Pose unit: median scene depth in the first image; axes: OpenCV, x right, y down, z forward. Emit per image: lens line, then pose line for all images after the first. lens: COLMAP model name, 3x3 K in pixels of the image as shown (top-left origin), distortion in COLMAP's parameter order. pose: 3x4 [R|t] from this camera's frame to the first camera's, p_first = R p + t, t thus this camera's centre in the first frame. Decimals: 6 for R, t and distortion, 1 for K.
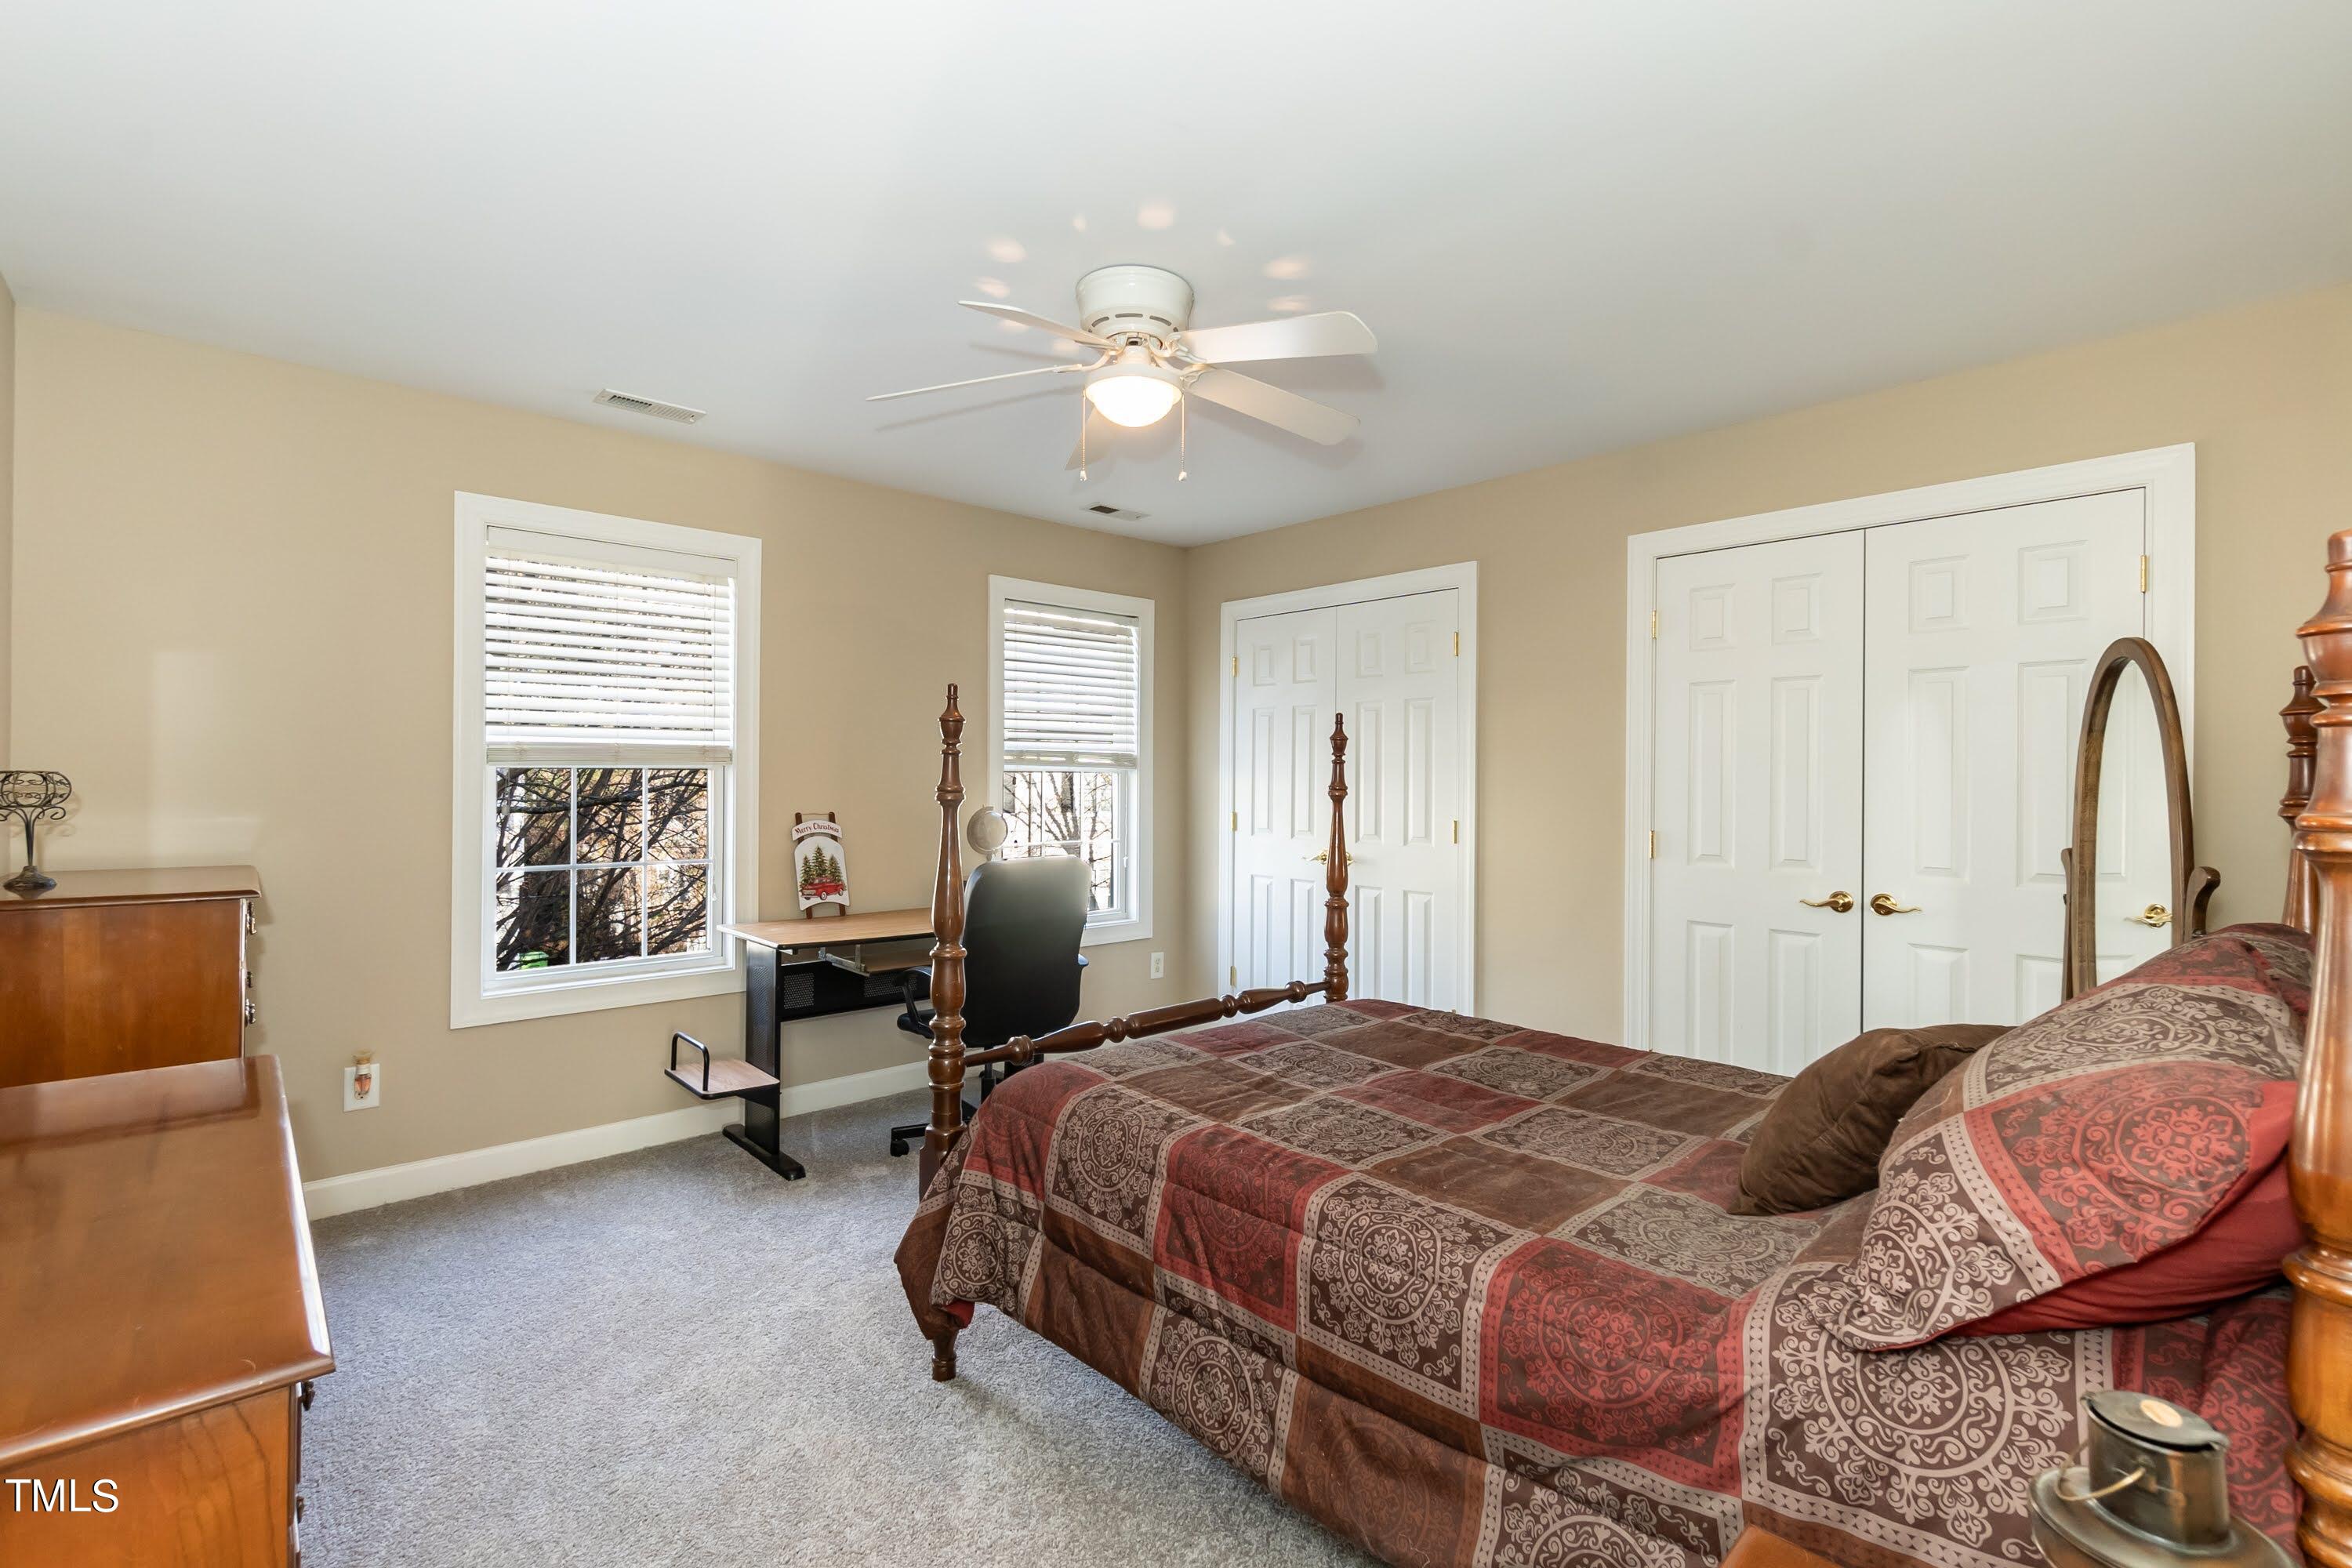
lens RADIAL K [[1038.4, 0, 1167.0], [0, 1038.4, 769.9], [0, 0, 1]] dist [0.038616, -0.000094]
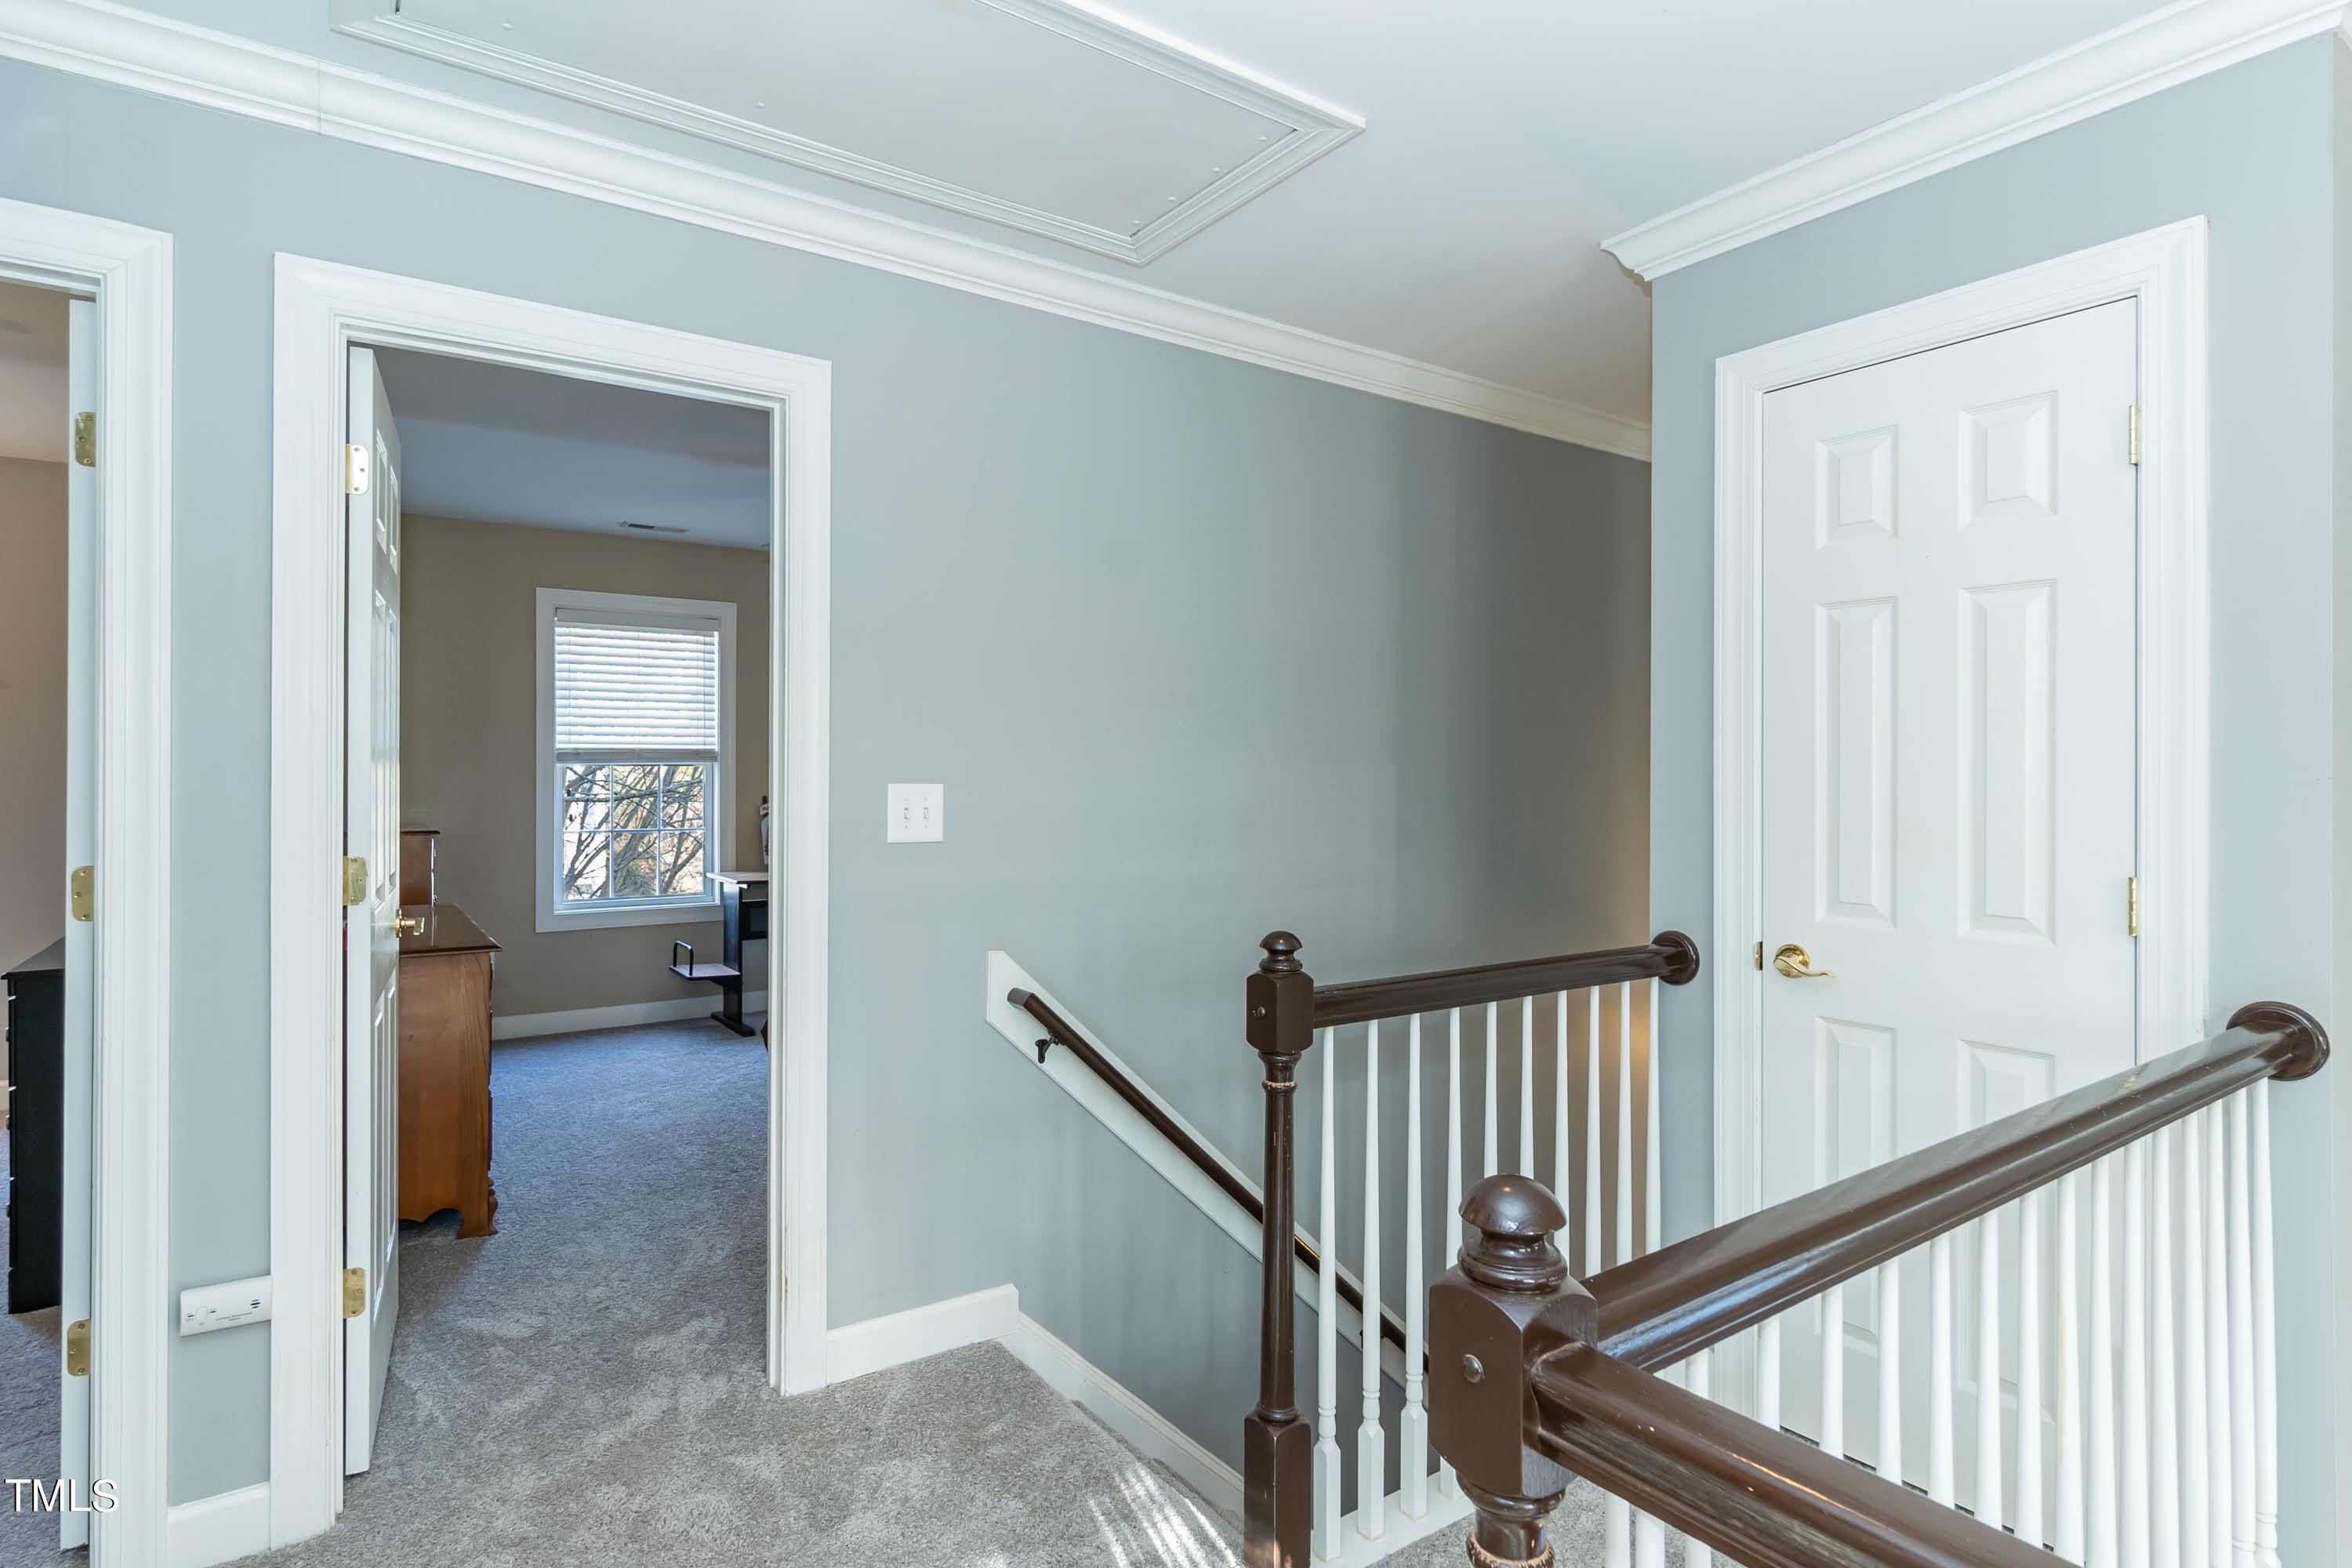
lens RADIAL K [[1210.0, 0, 1180.3], [0, 1210.0, 770.7], [0, 0, 1]] dist [0.039486, 0.000070]
pose [[0.993619, -0.004980, -0.112683, 0.451363], [0.005388, 0.999980, 0.003319, 0.004826], [0.112664, -0.003905, 0.993625, -0.652645]]
